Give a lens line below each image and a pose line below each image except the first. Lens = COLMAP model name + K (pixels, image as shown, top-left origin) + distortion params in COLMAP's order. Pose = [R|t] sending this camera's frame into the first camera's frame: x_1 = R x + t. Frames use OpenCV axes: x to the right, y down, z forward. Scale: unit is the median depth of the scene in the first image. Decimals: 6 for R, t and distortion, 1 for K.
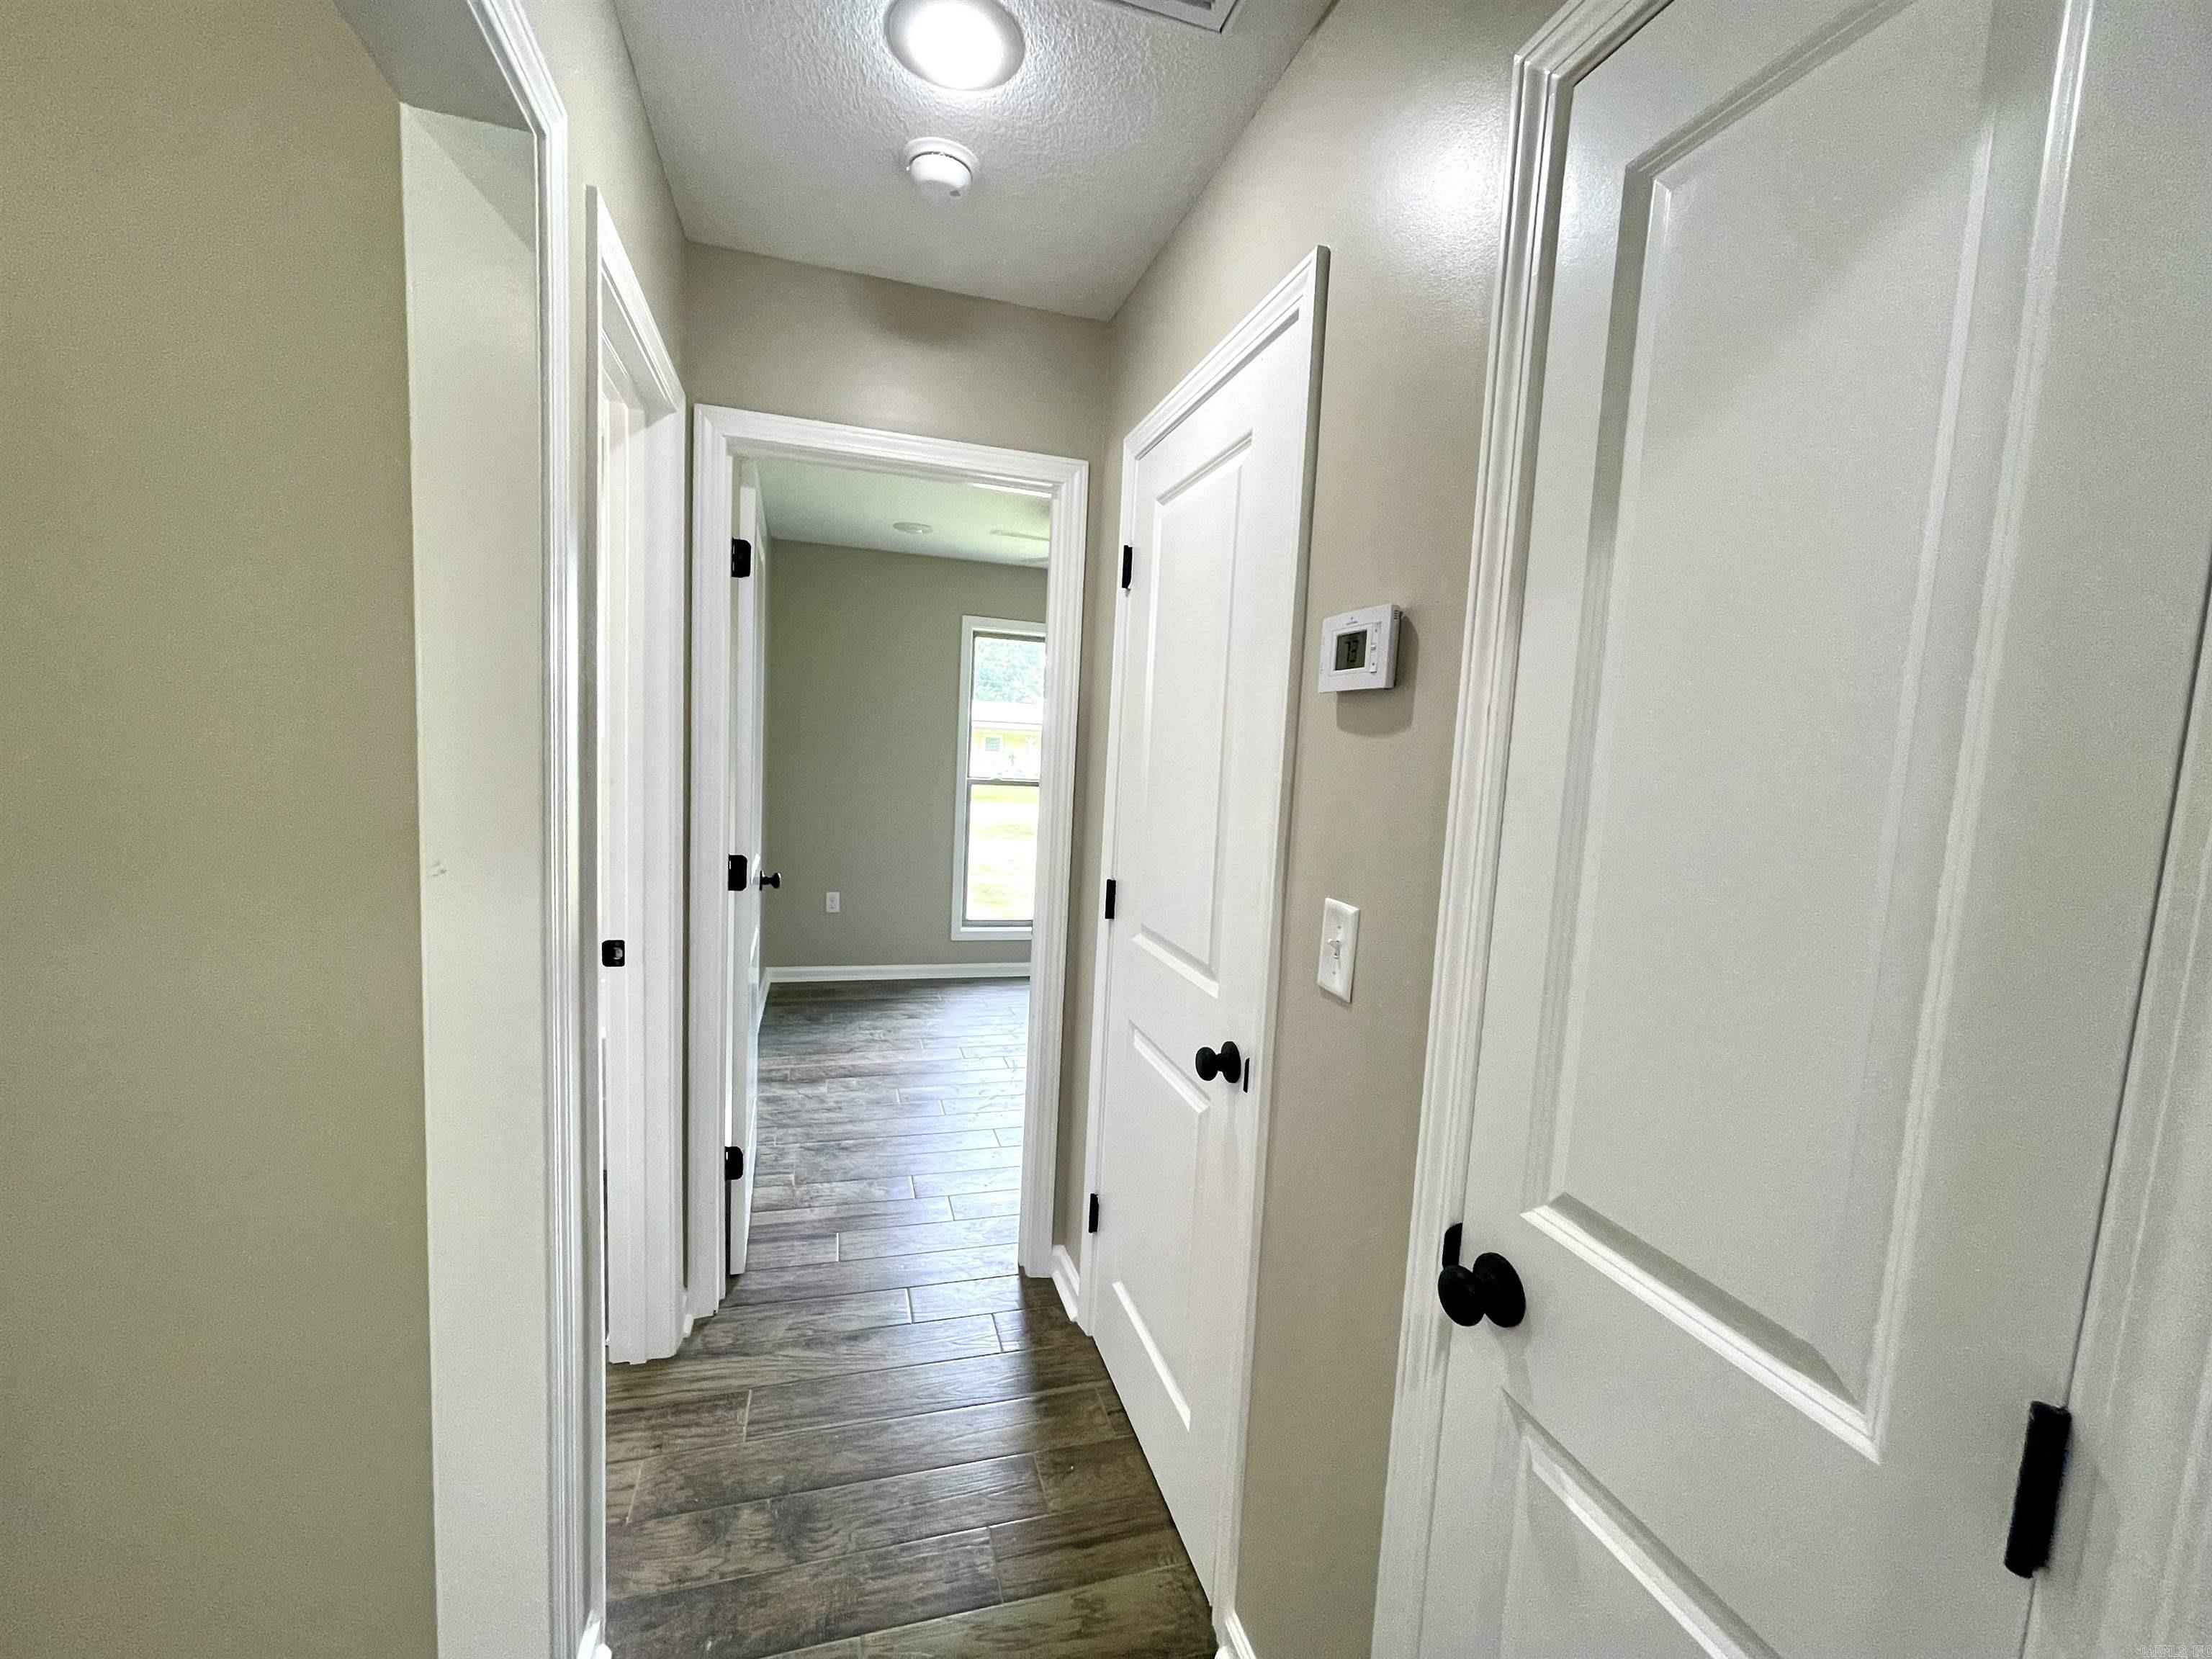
lens RADIAL K [[895.7, 0, 1093.1], [0, 895.7, 834.8], [0, 0, 1]] dist [0.001638, 0.000111]
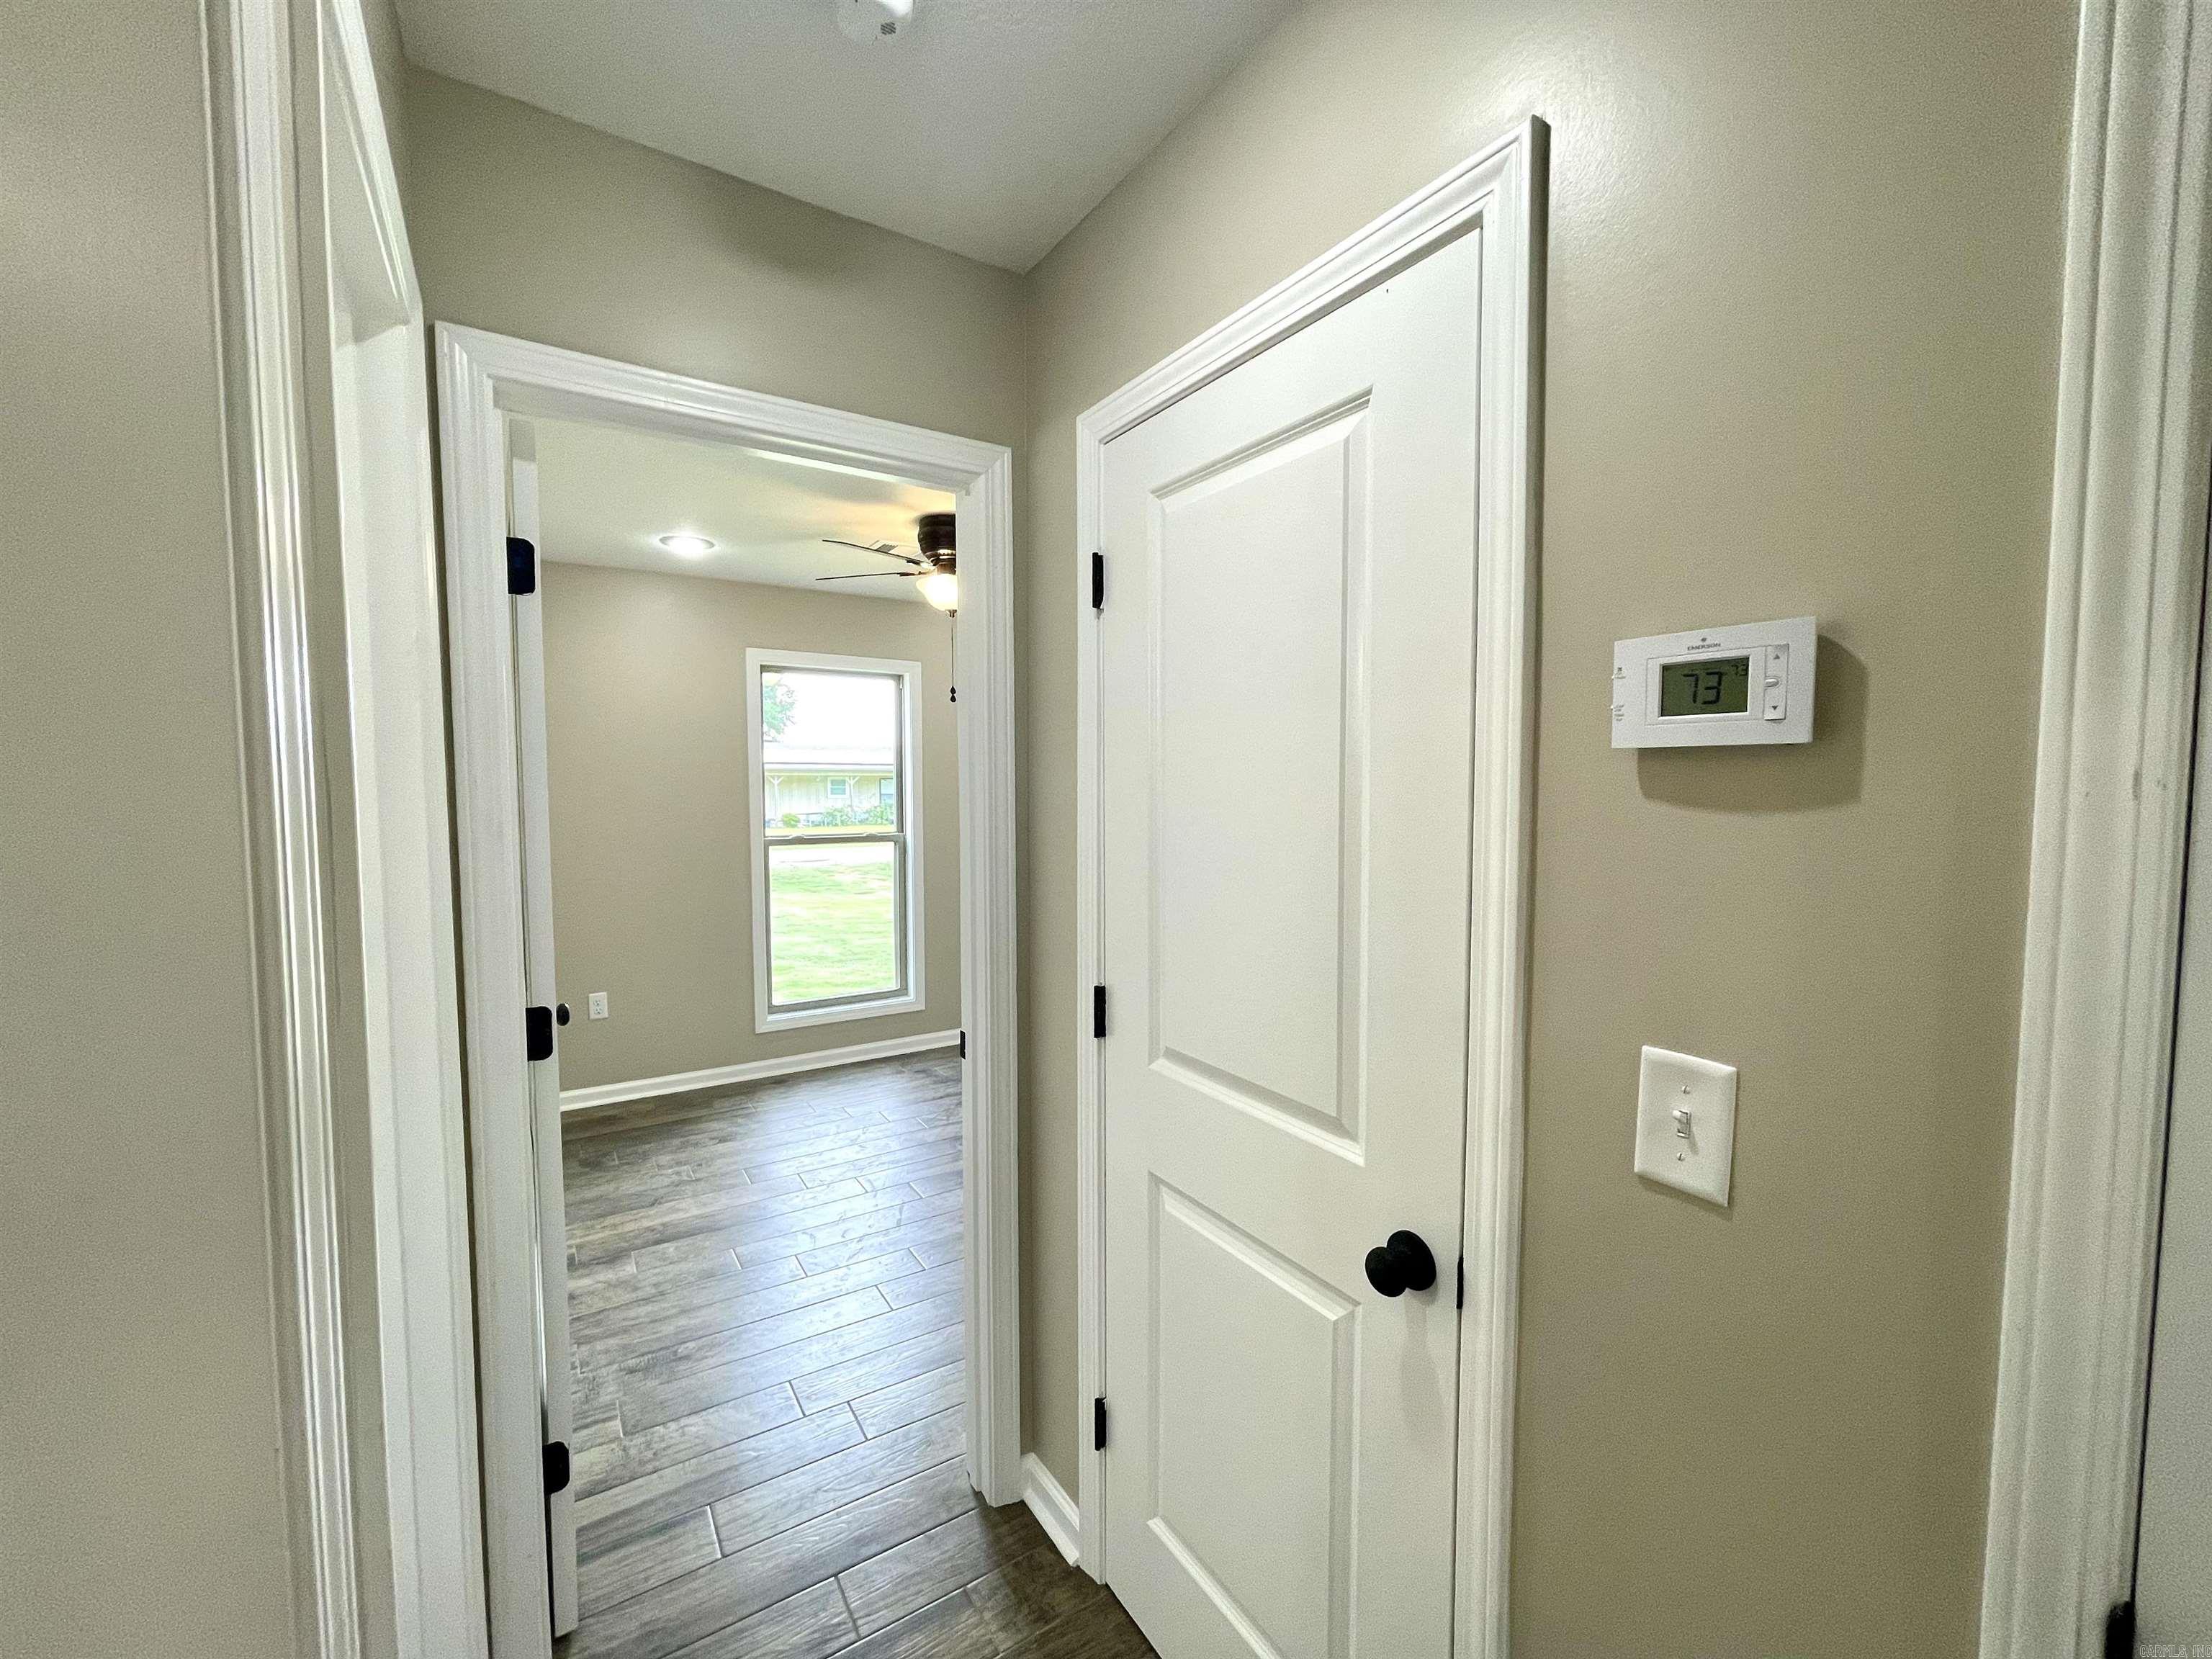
lens RADIAL K [[897.9, 0, 1094.9], [0, 897.9, 839.5], [0, 0, 1]] dist [-0.019877, 0.015349]
pose [[0.959398, -0.070286, 0.273158, -0.172026], [0.078247, 0.996765, -0.018343, -0.058263], [-0.270985, 0.038972, 0.961794, 0.245615]]
